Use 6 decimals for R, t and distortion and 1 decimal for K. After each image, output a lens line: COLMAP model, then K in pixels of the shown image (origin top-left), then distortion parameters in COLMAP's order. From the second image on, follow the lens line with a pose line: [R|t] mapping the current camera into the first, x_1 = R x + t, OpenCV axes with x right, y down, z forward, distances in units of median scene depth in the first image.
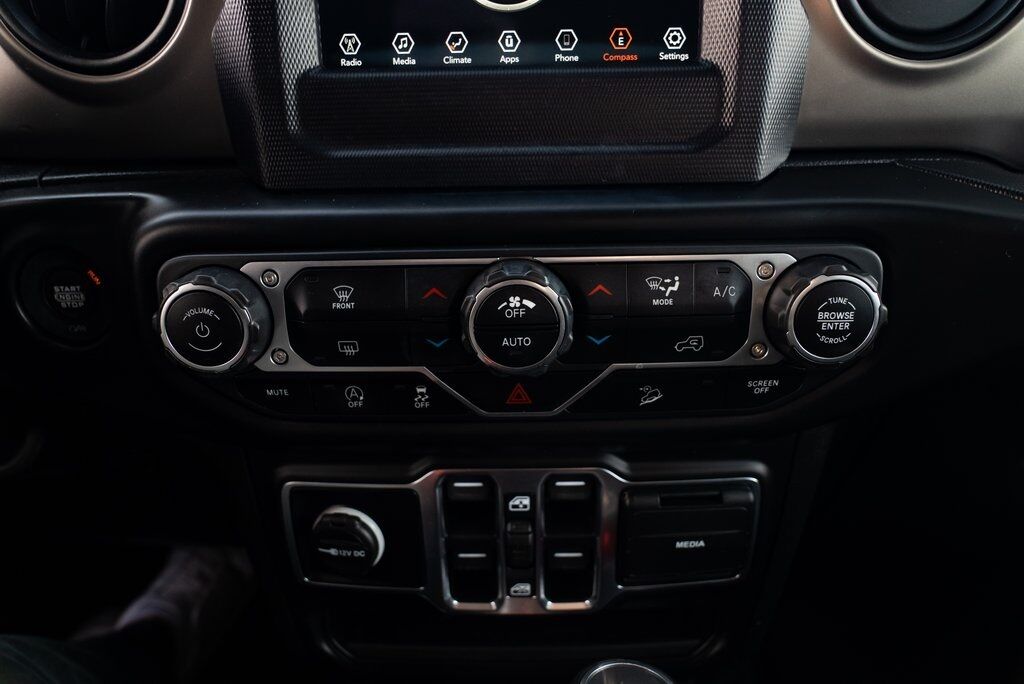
lens RADIAL K [[702.9, 0, 517.3], [0, 702.9, 338.8], [0, 0, 1]] dist [-0.041559, 0.026168]
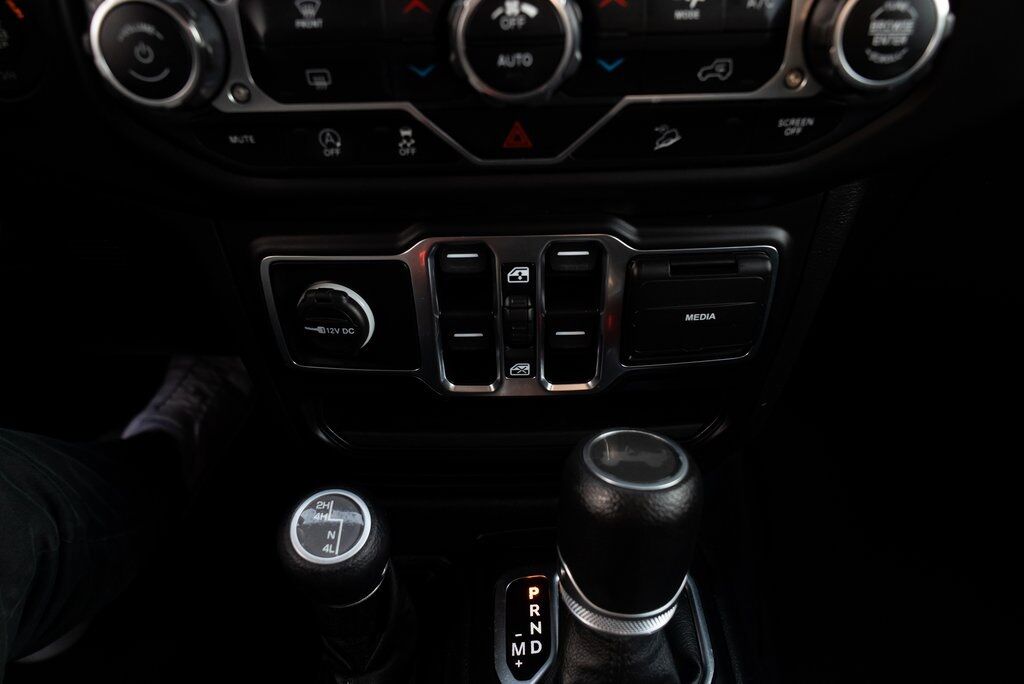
lens RADIAL K [[702.9, 0, 517.3], [0, 702.9, 338.8], [0, 0, 1]] dist [-0.041559, 0.026168]
pose [[0.999931, -0.009763, 0.006542, -0.006190], [0.008097, 0.975762, 0.218687, 0.135266], [-0.008518, -0.218619, 0.975773, 0.091594]]
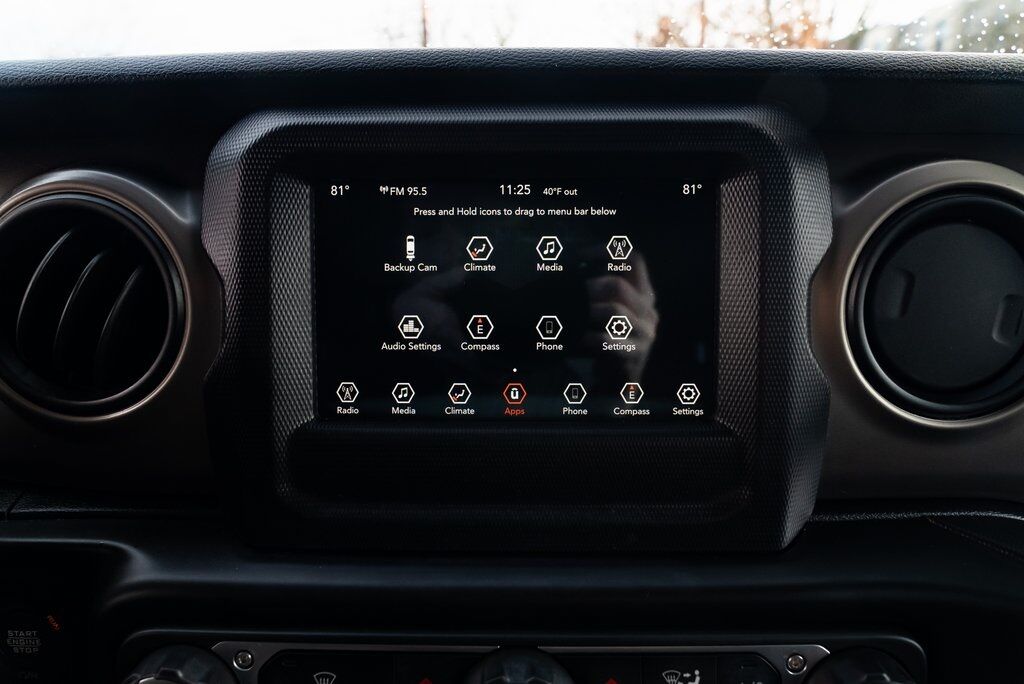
lens RADIAL K [[702.9, 0, 517.3], [0, 702.9, 338.8], [0, 0, 1]] dist [-0.041559, 0.026168]
pose [[0.999856, 0.016644, -0.003263, -0.006076], [-0.016961, 0.982339, -0.186338, -0.319039], [0.000104, 0.186367, 0.982480, 0.044727]]
